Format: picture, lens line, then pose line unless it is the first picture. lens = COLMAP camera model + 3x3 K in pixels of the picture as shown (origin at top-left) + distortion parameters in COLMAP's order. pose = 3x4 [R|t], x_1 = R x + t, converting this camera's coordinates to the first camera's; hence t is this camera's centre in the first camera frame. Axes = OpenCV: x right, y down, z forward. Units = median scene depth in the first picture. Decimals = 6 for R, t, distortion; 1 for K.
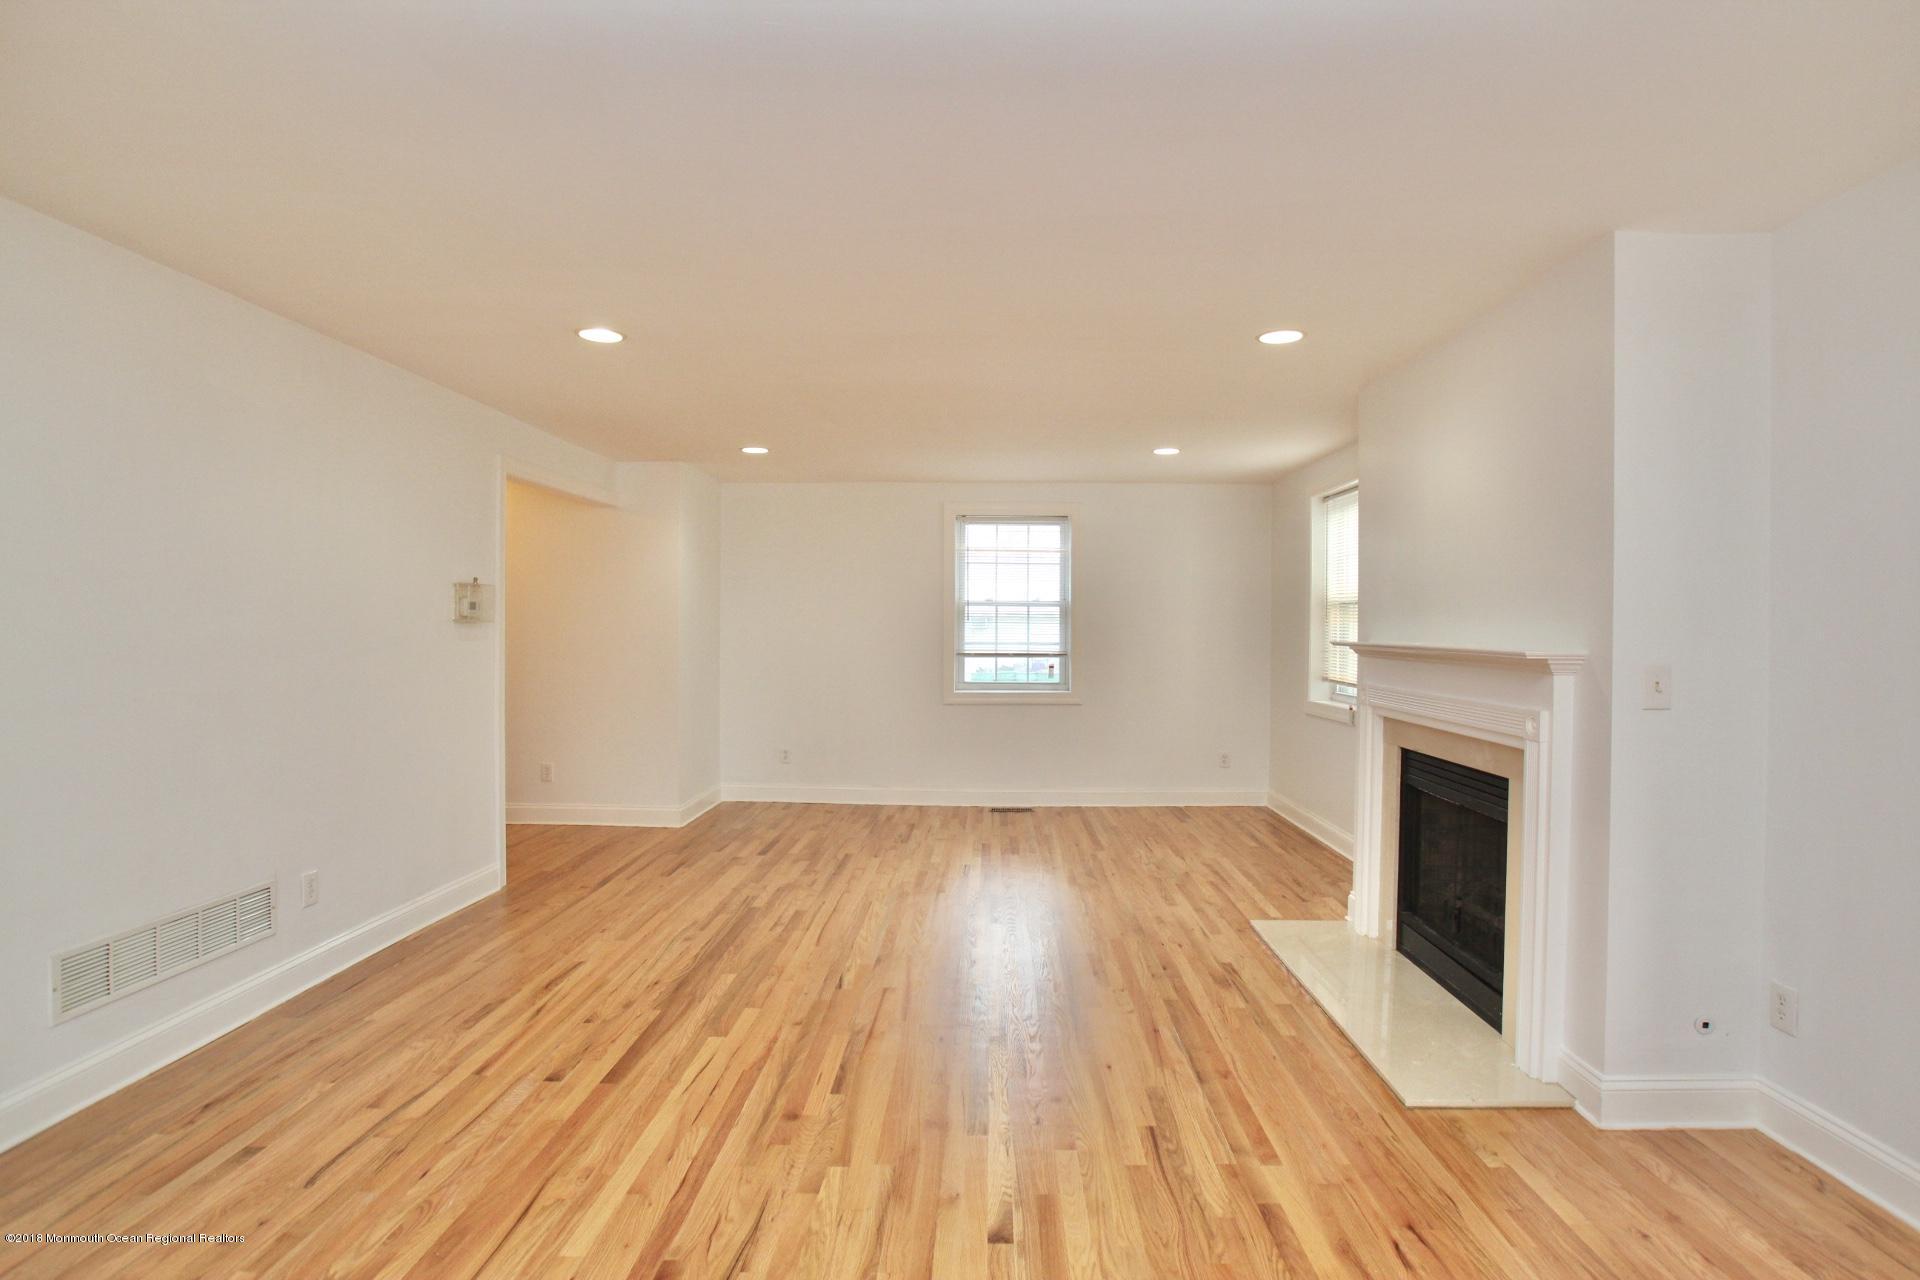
lens RADIAL K [[956.6, 0, 960.0], [0, 956.6, 640.0], [0, 0, 1]] dist [-0.036584, -0.000096]
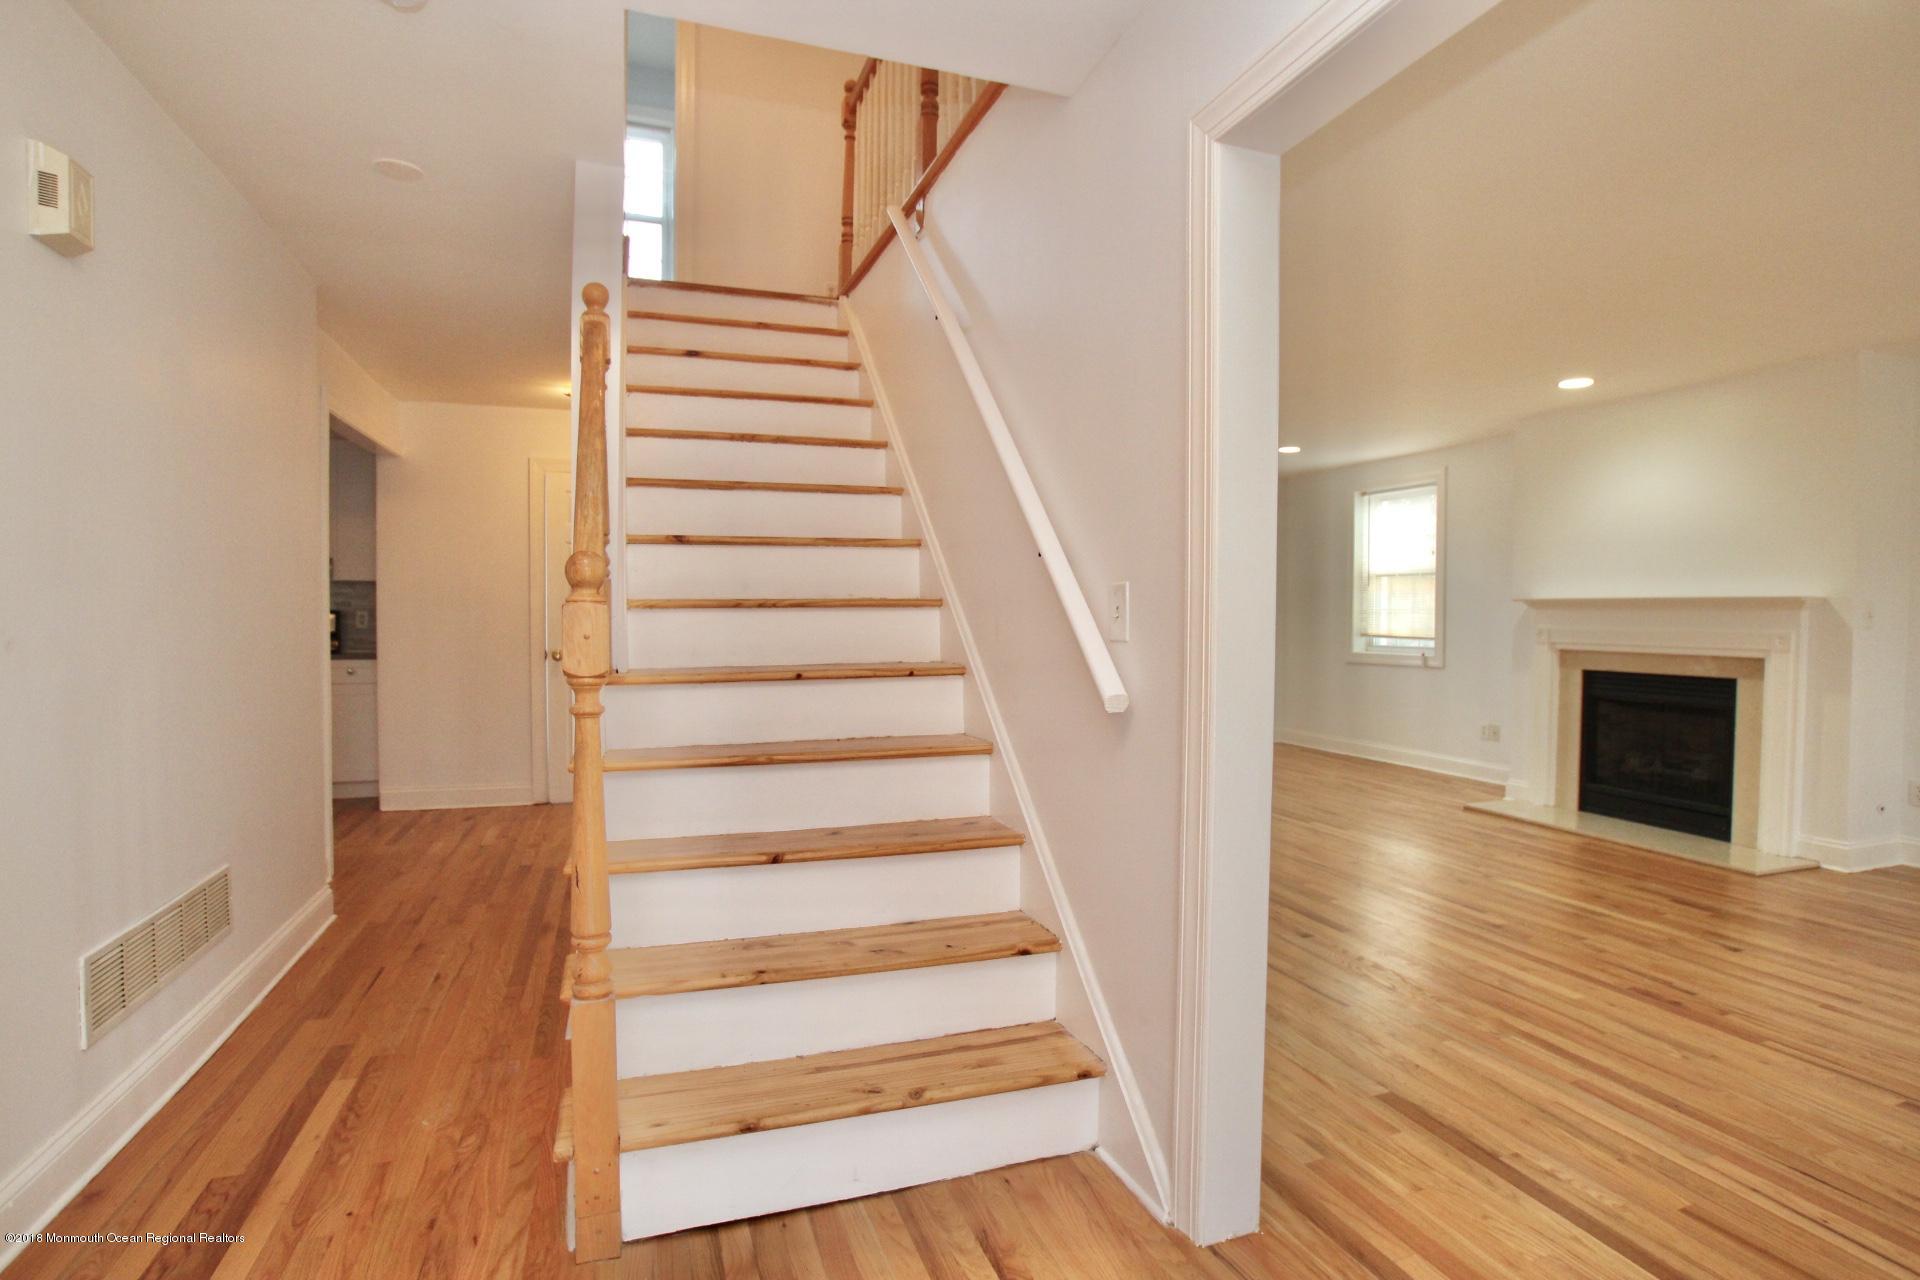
lens RADIAL K [[979.4, 0, 960.0], [0, 979.4, 640.0], [0, 0, 1]] dist [-0.001633, -0.000204]
pose [[0.918767, -0.010042, 0.394672, -1.417305], [0.003232, 0.999834, 0.017915, 0.051199], [-0.394786, -0.015184, 0.918648, -0.009603]]
